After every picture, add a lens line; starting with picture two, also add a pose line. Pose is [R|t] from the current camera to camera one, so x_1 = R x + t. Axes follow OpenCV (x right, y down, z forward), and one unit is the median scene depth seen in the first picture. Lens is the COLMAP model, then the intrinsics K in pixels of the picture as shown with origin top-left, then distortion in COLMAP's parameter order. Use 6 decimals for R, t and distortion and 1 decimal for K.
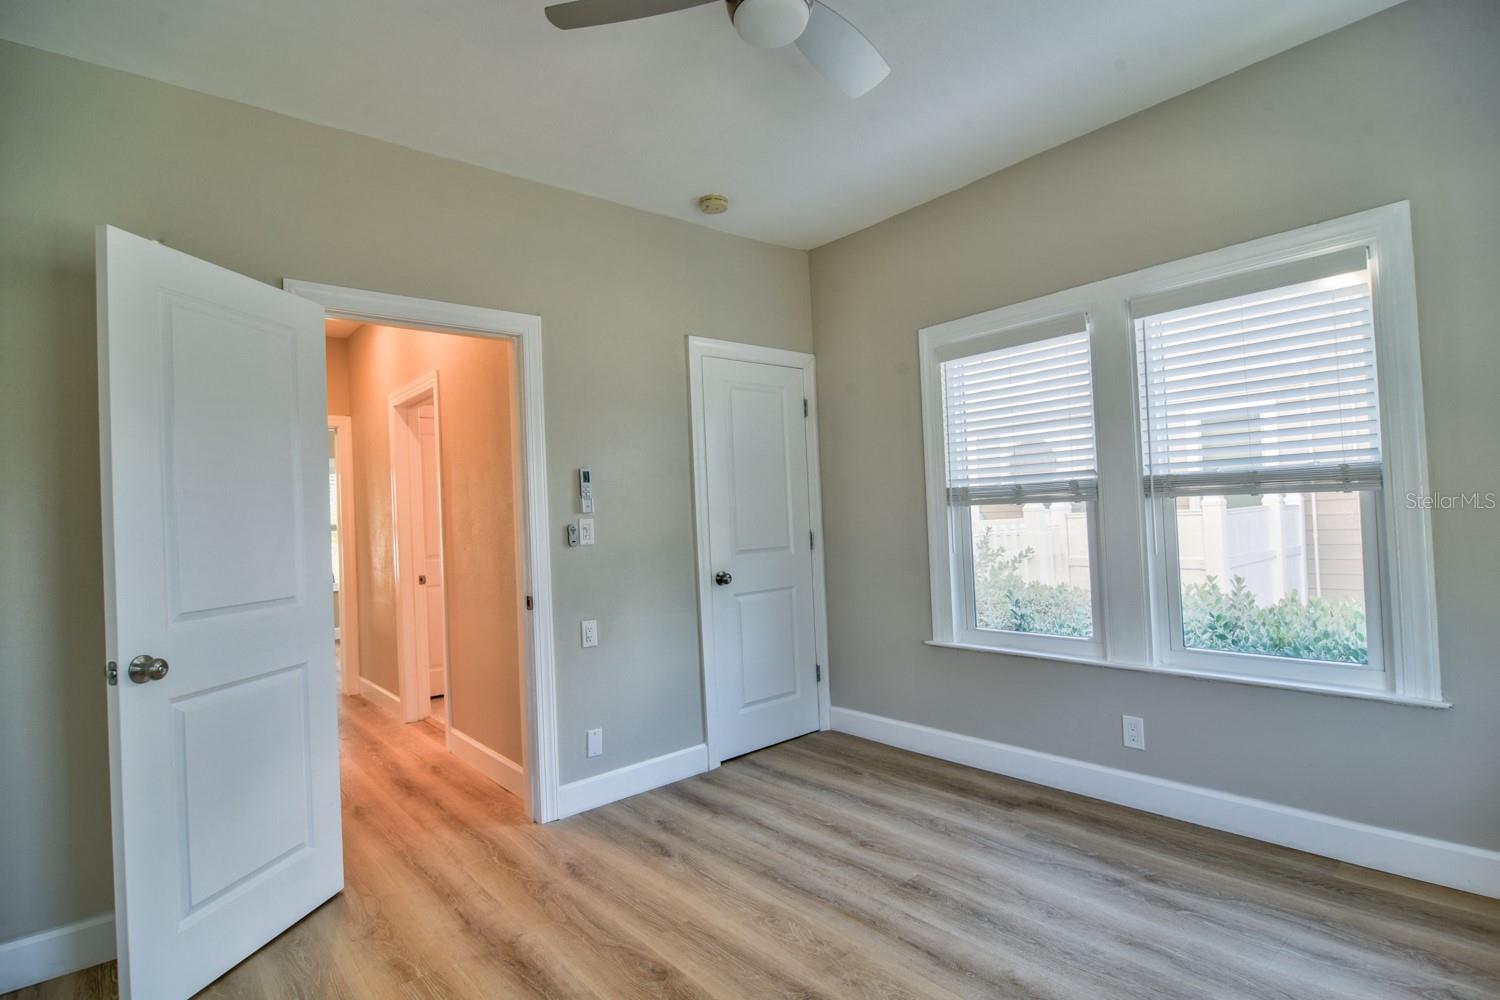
lens RADIAL K [[747.3, 0, 750.0], [0, 747.3, 500.0], [0, 0, 1]] dist [0.002244, -0.010951]
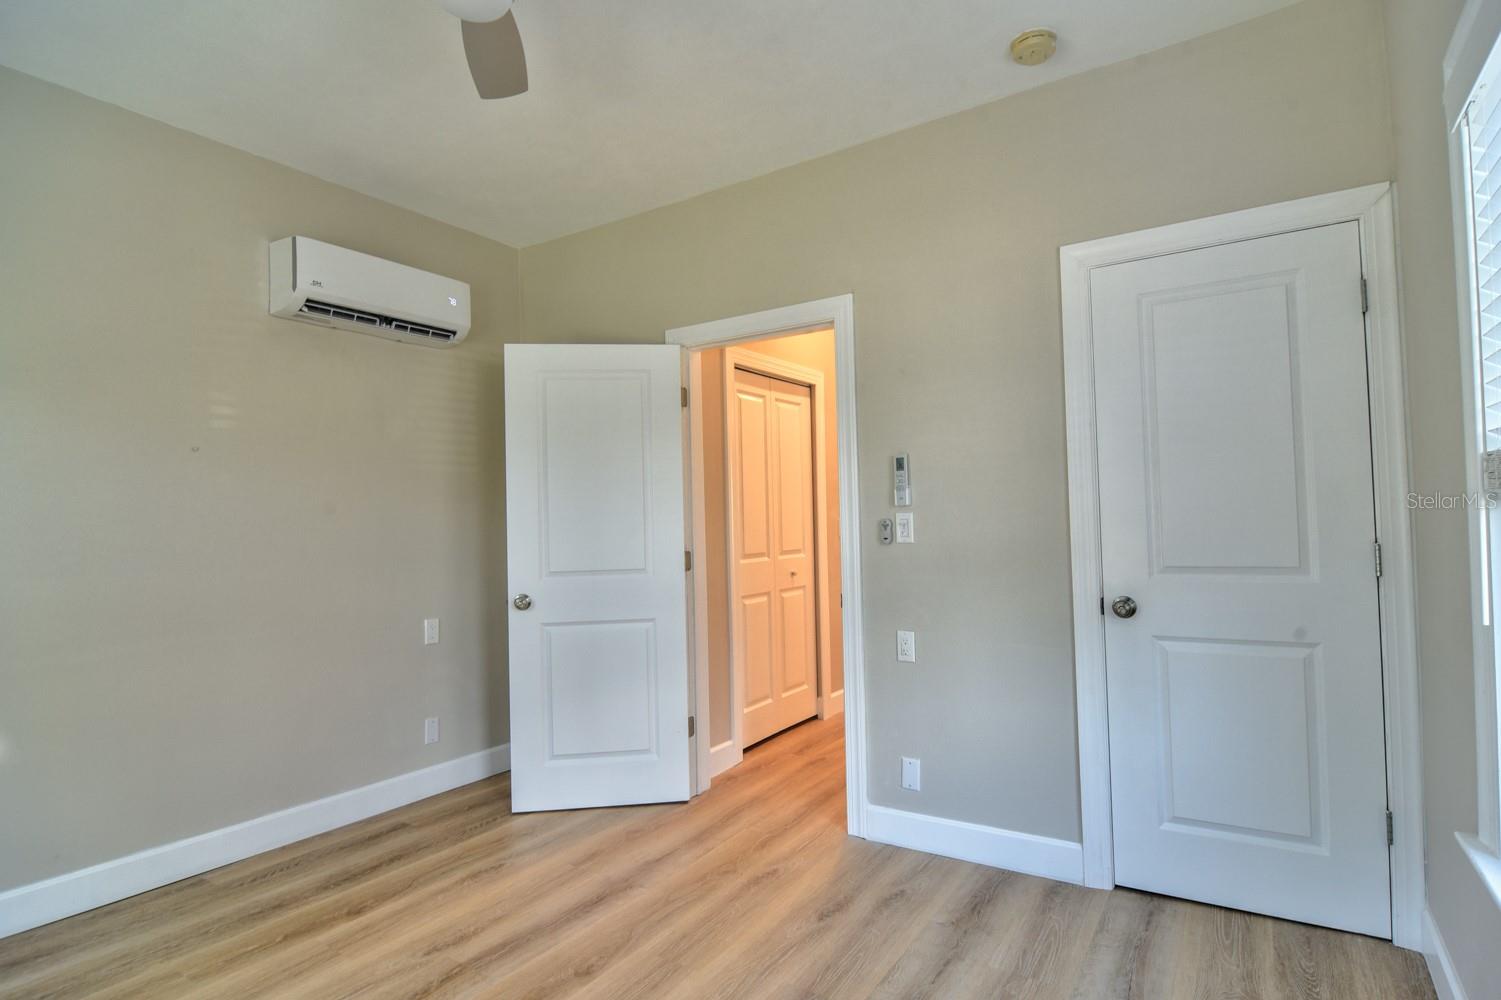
lens RADIAL K [[772.1, 0, 750.5], [0, 772.1, 500.0], [0, 0, 1]] dist [-0.002687, -0.001475]
pose [[0.282743, 0.010207, -0.959141, 0.586026], [0.033461, 0.999230, 0.020498, -0.013739], [0.958612, -0.037889, 0.282184, 0.585047]]
